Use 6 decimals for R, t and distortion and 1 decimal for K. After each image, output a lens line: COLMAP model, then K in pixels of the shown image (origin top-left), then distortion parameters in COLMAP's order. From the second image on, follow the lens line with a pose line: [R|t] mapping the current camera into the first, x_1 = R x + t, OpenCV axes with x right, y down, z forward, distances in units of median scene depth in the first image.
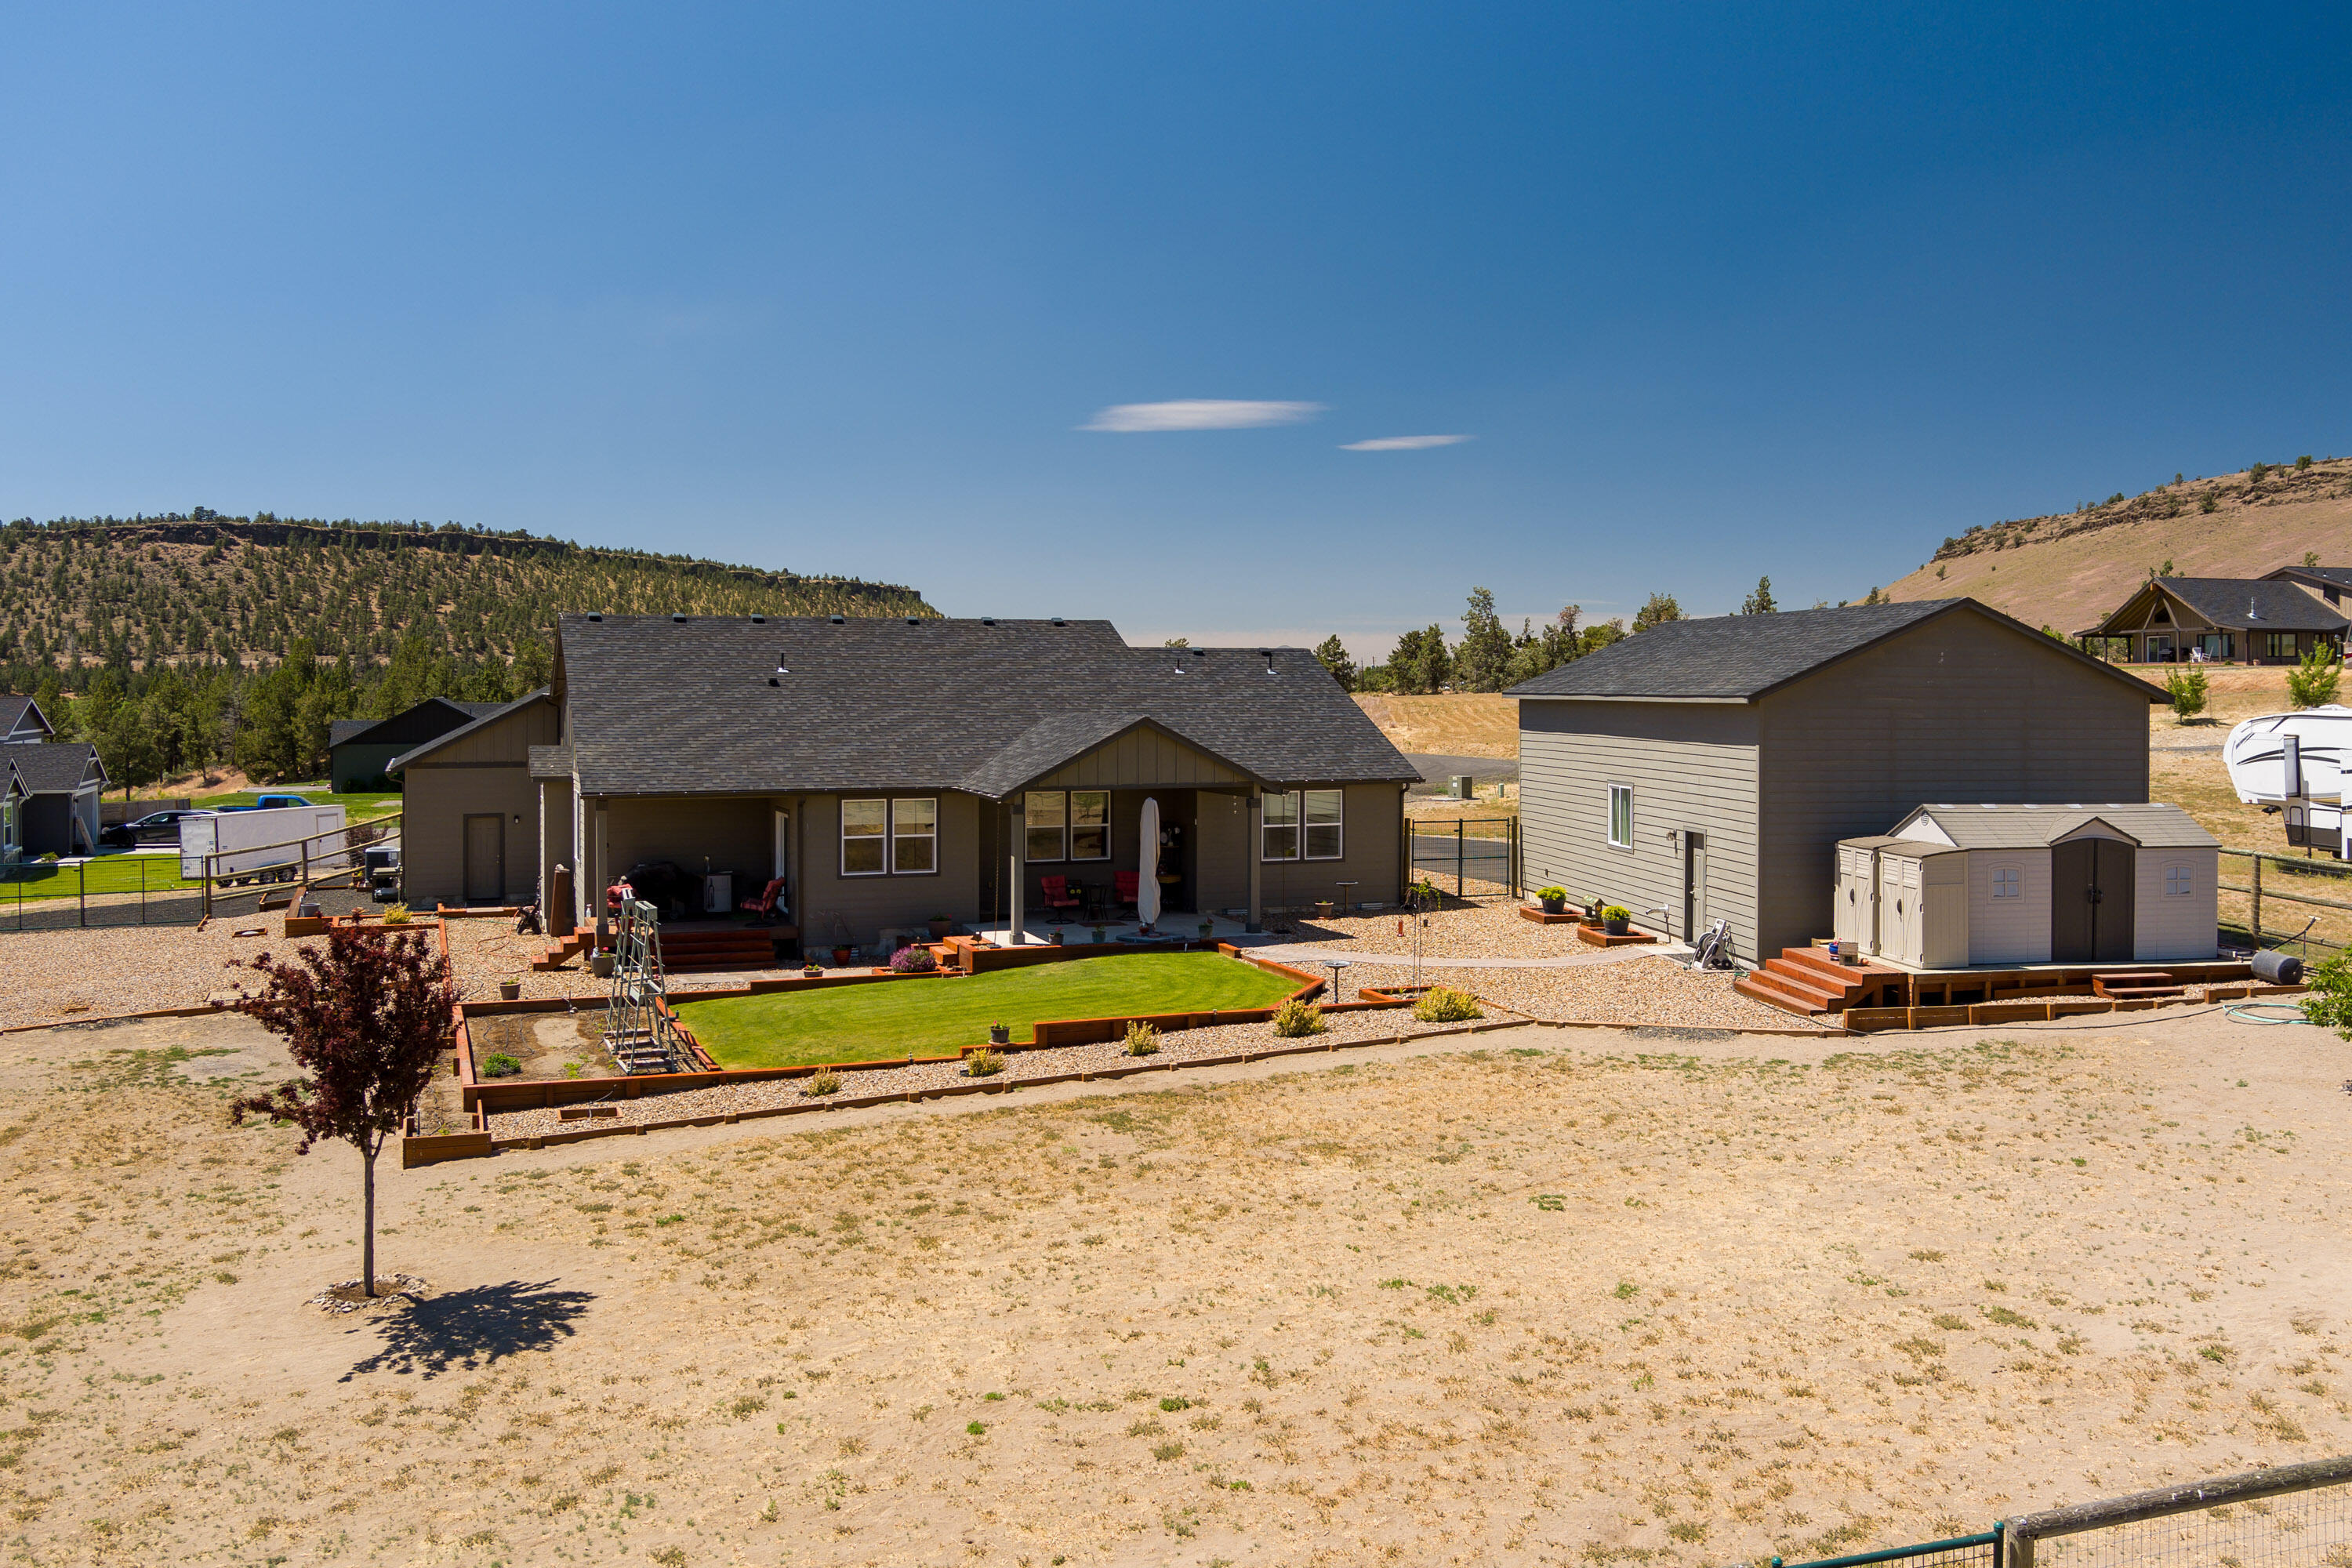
lens RADIAL K [[1914.4, 0, 1205.7], [0, 1914.4, 780.3], [0, 0, 1]] dist [-0.031353, 0.003382]
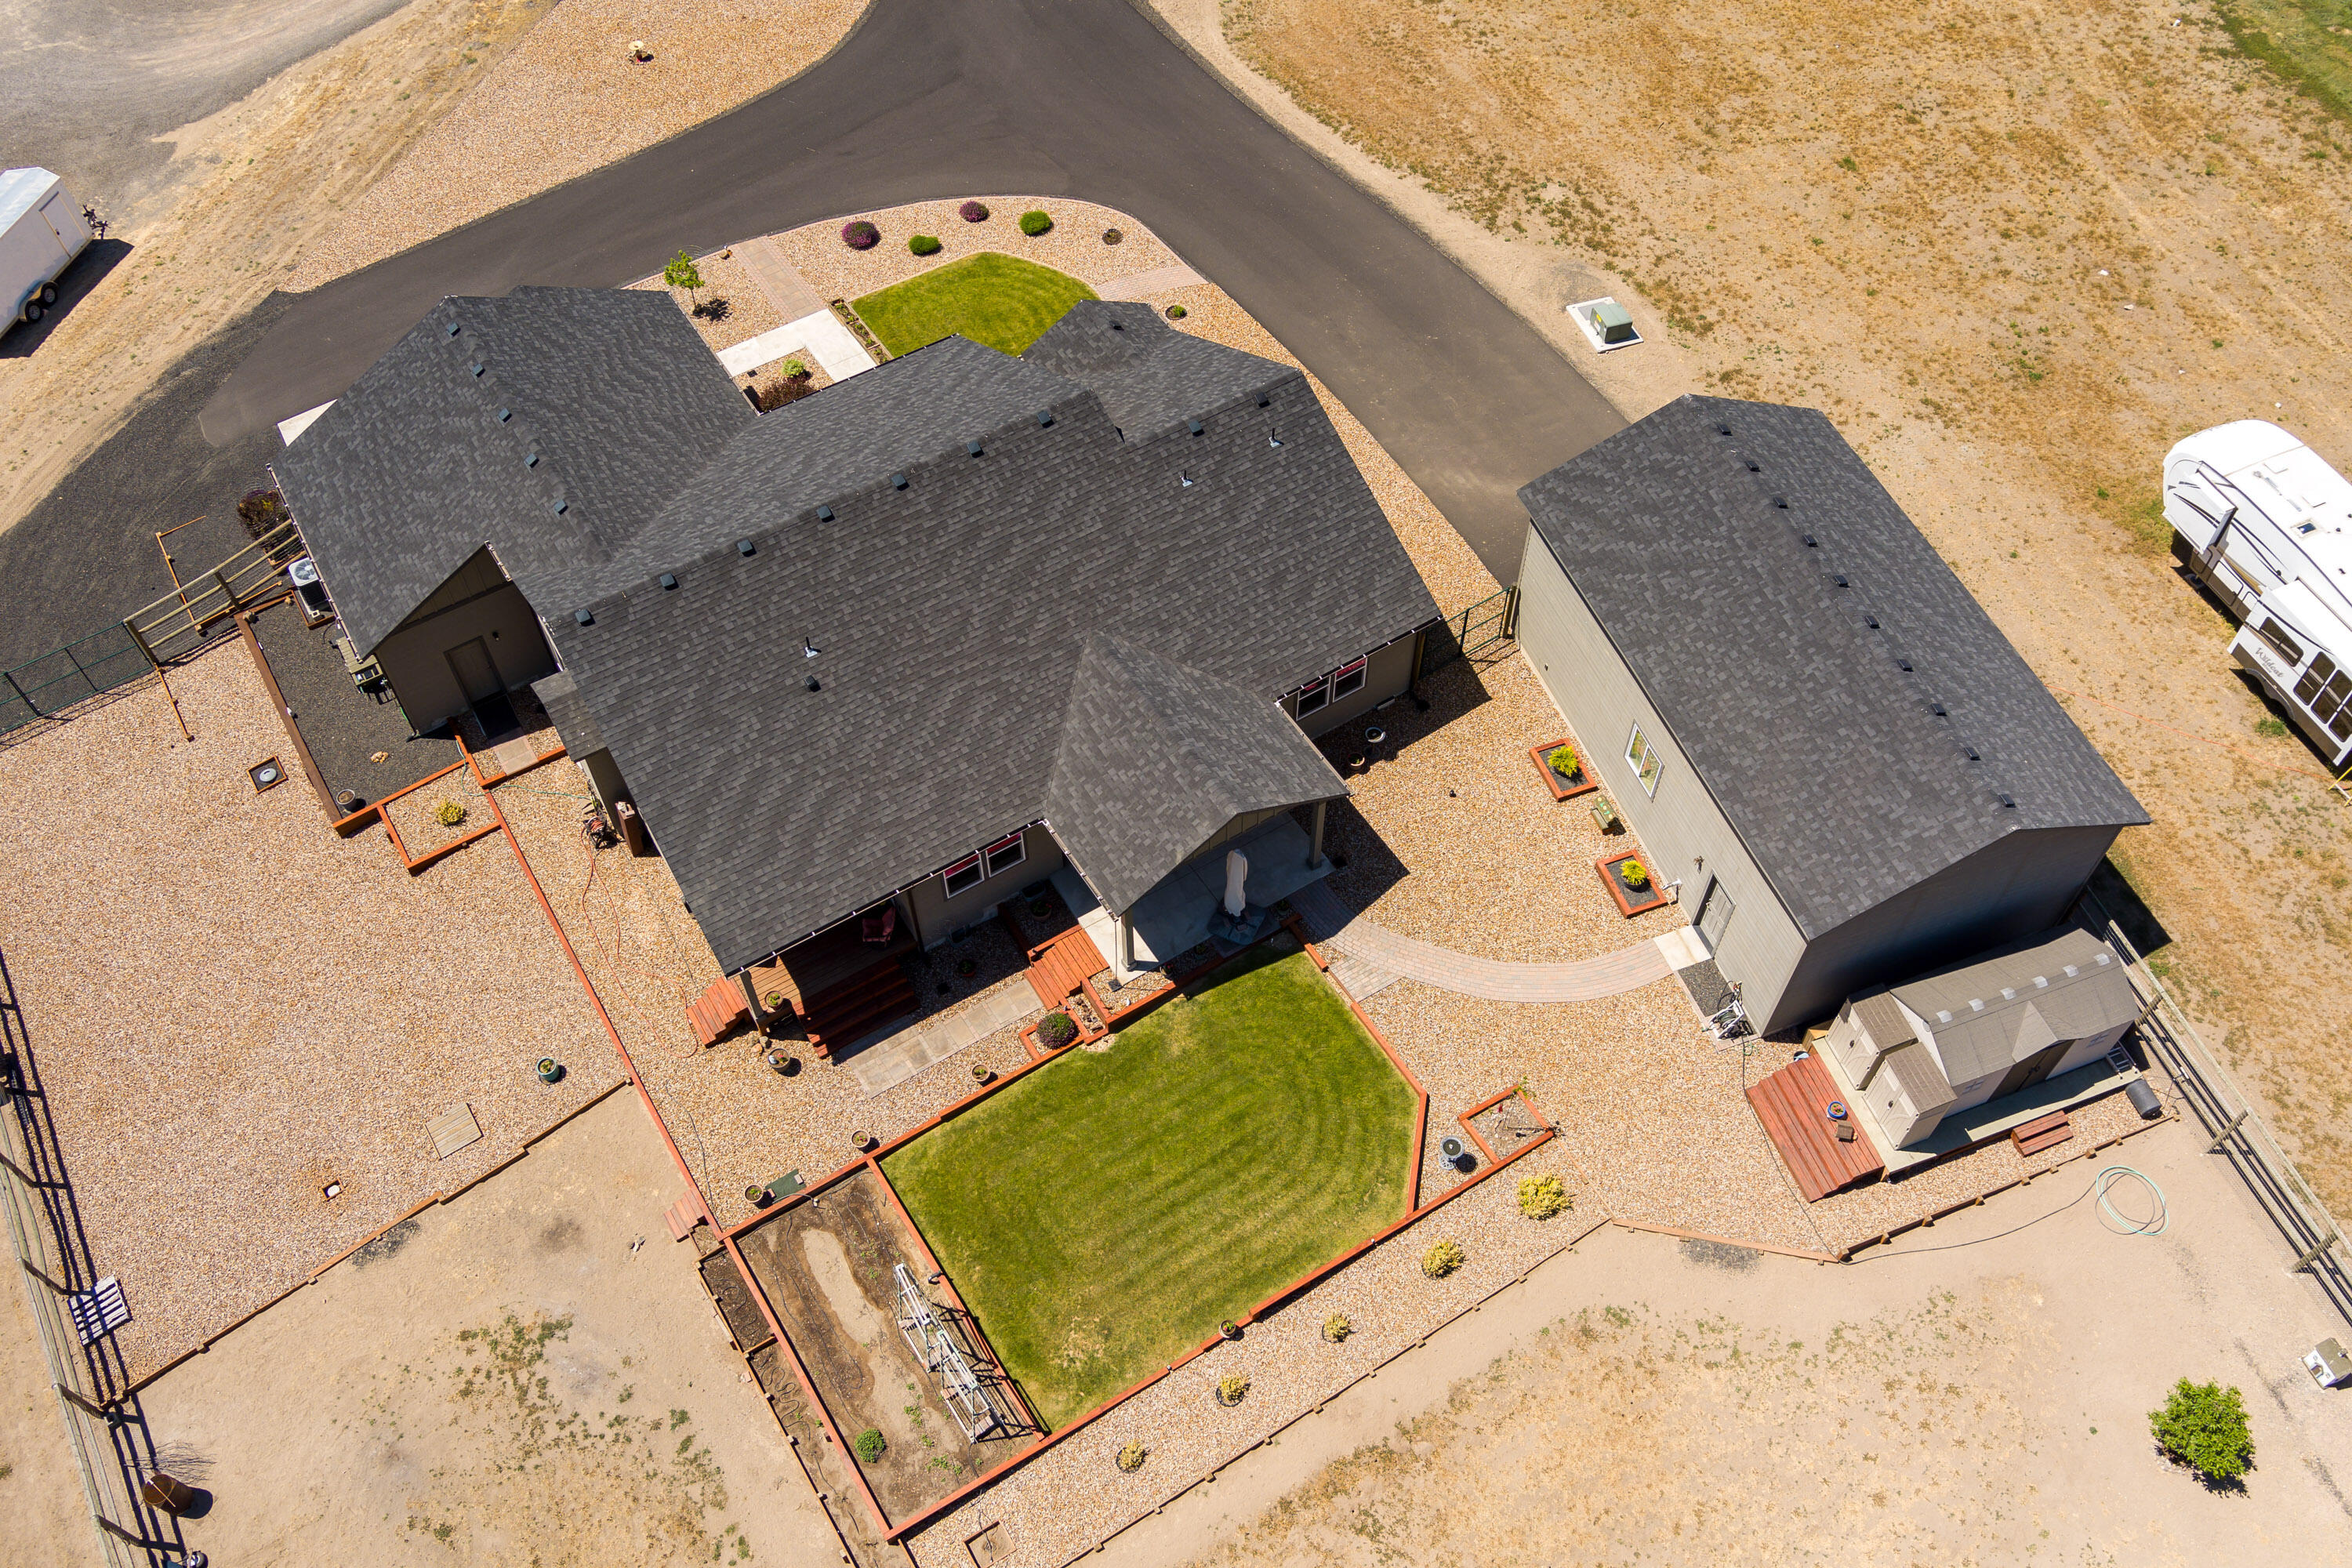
lens RADIAL K [[1920.3, 0, 1194.2], [0, 1920.3, 786.6], [0, 0, 1]] dist [-0.067253, 0.016861]
pose [[0.983280, -0.148211, 0.105803, -0.137539], [0.011645, 0.631001, 0.775694, -0.721384], [-0.181729, -0.761493, 0.622177, 0.303083]]
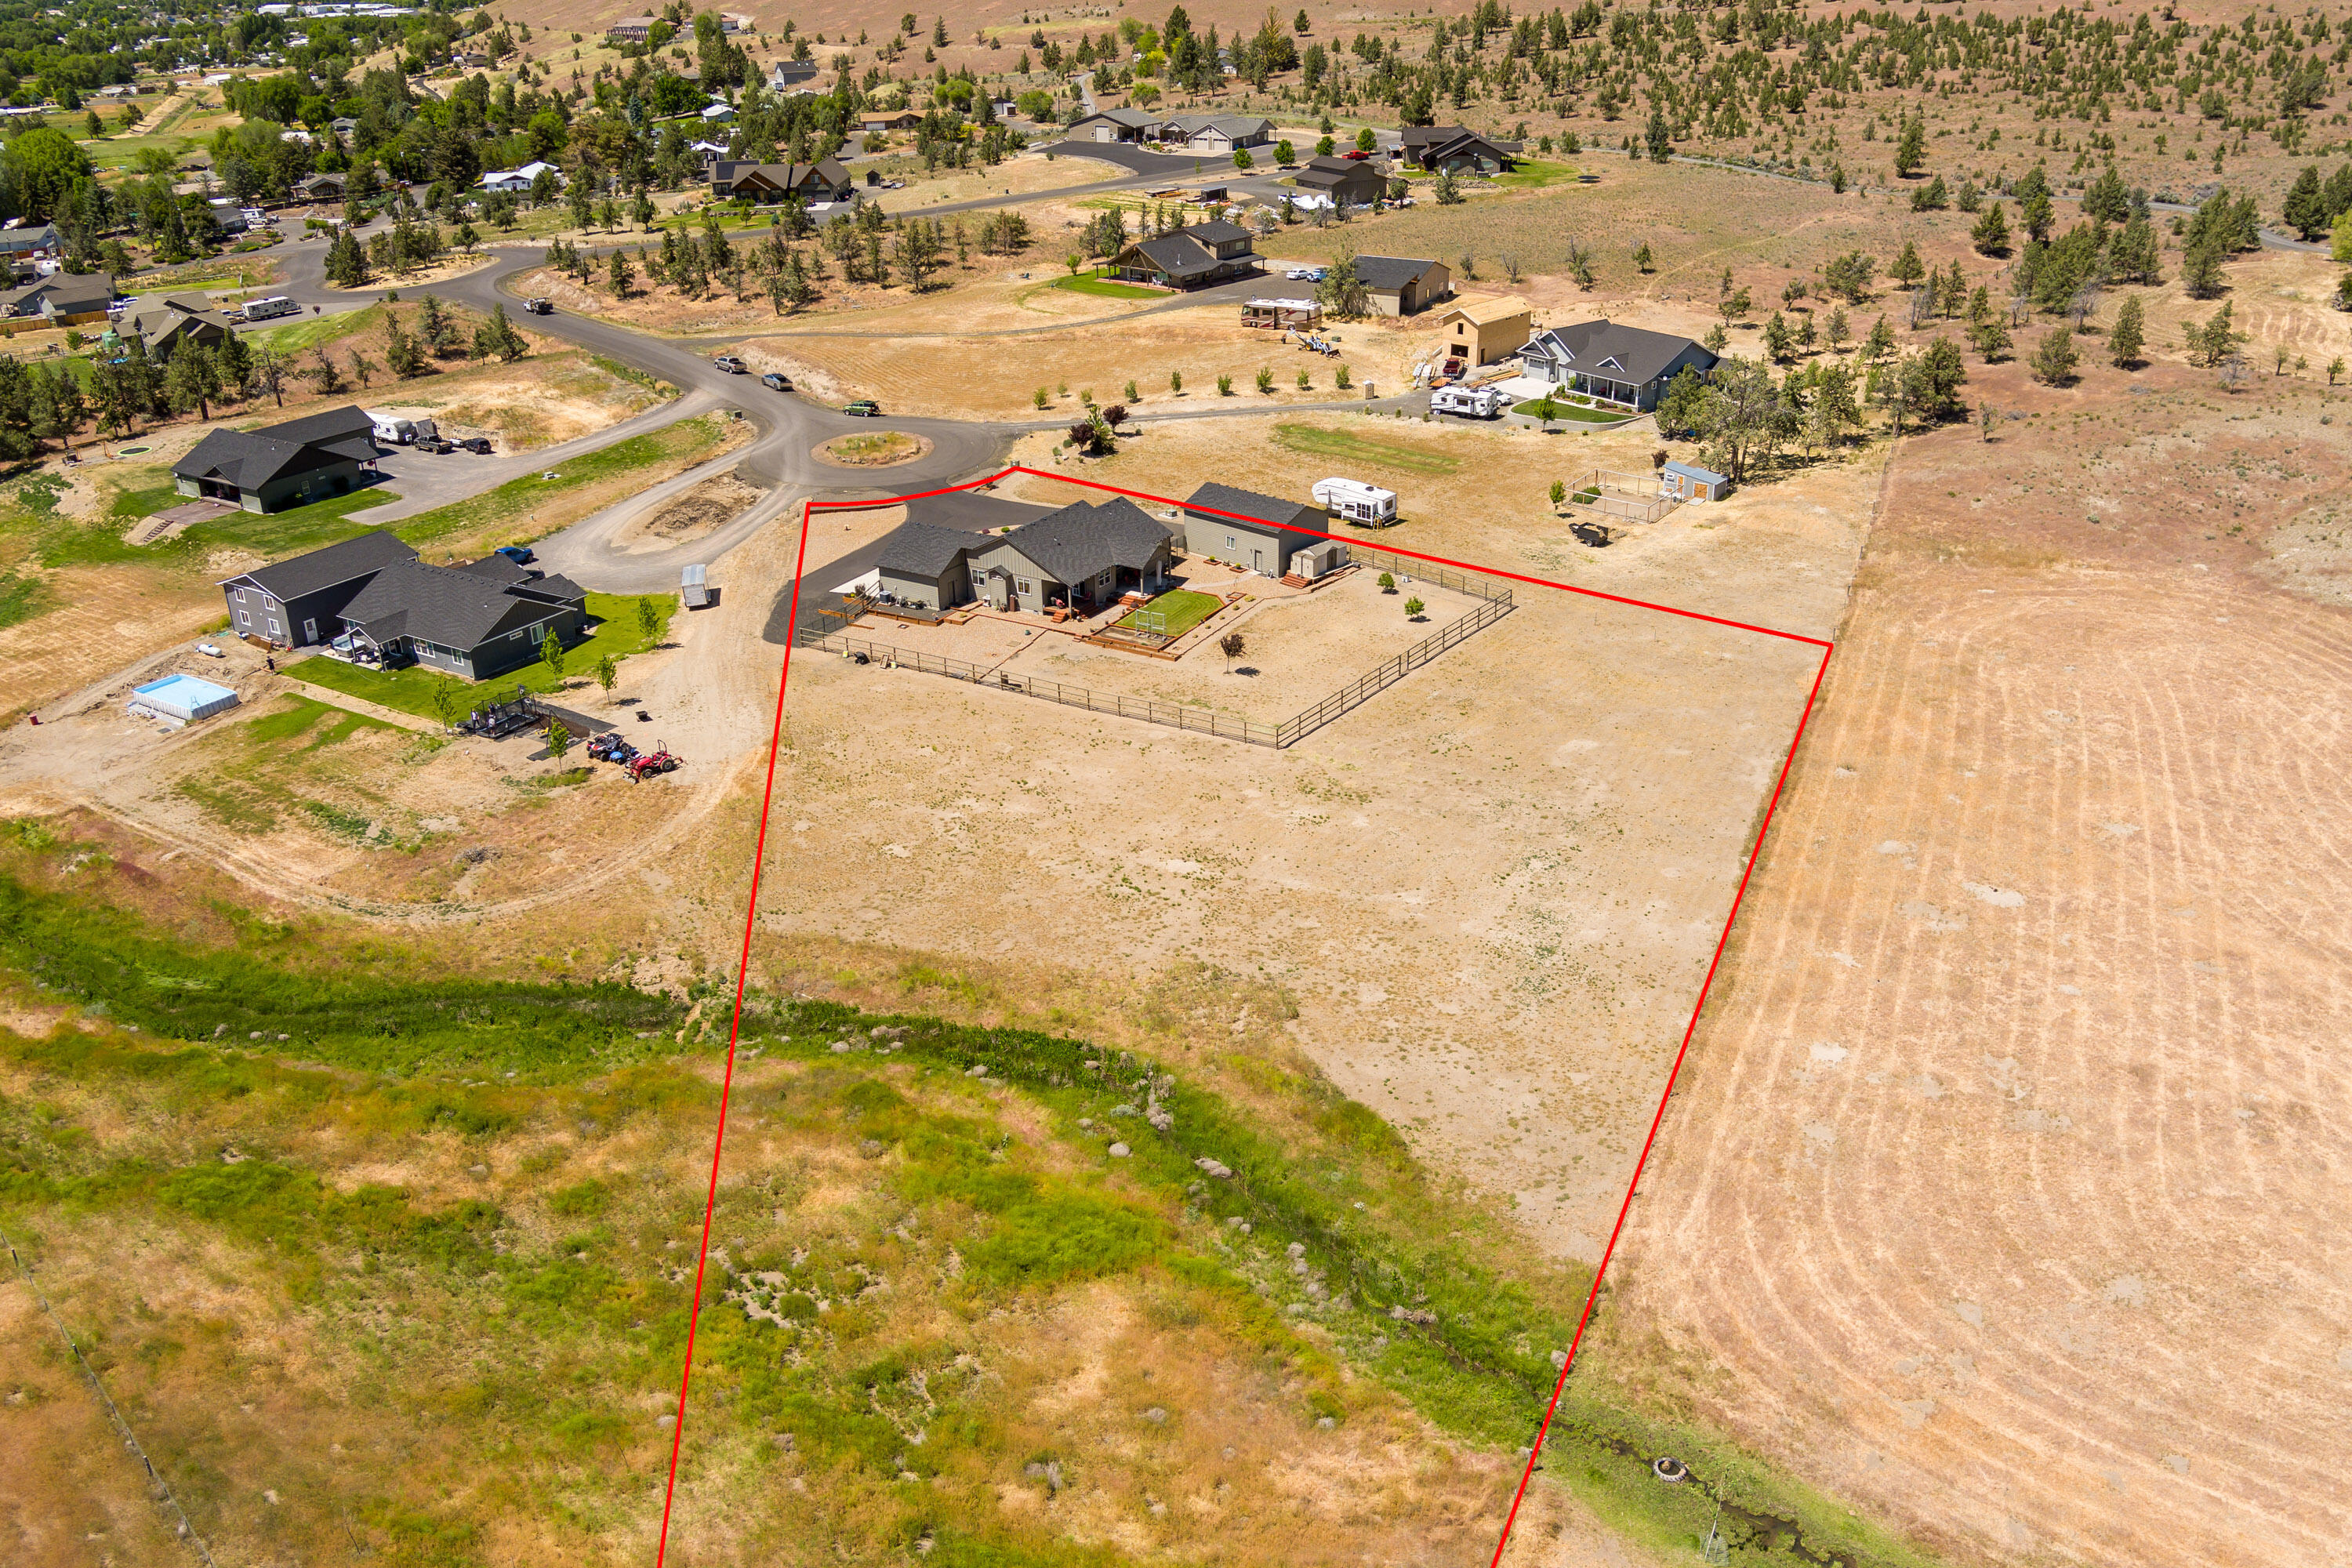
lens RADIAL K [[1954.6, 0, 1176.0], [0, 1954.6, 784.0], [0, 0, 1]] dist [-0.073835, 0.004348]
pose [[0.799611, -0.265758, 0.538511, -2.354741], [0.049253, 0.922747, 0.382247, -1.137370], [-0.598495, -0.279125, 0.750928, -2.423971]]
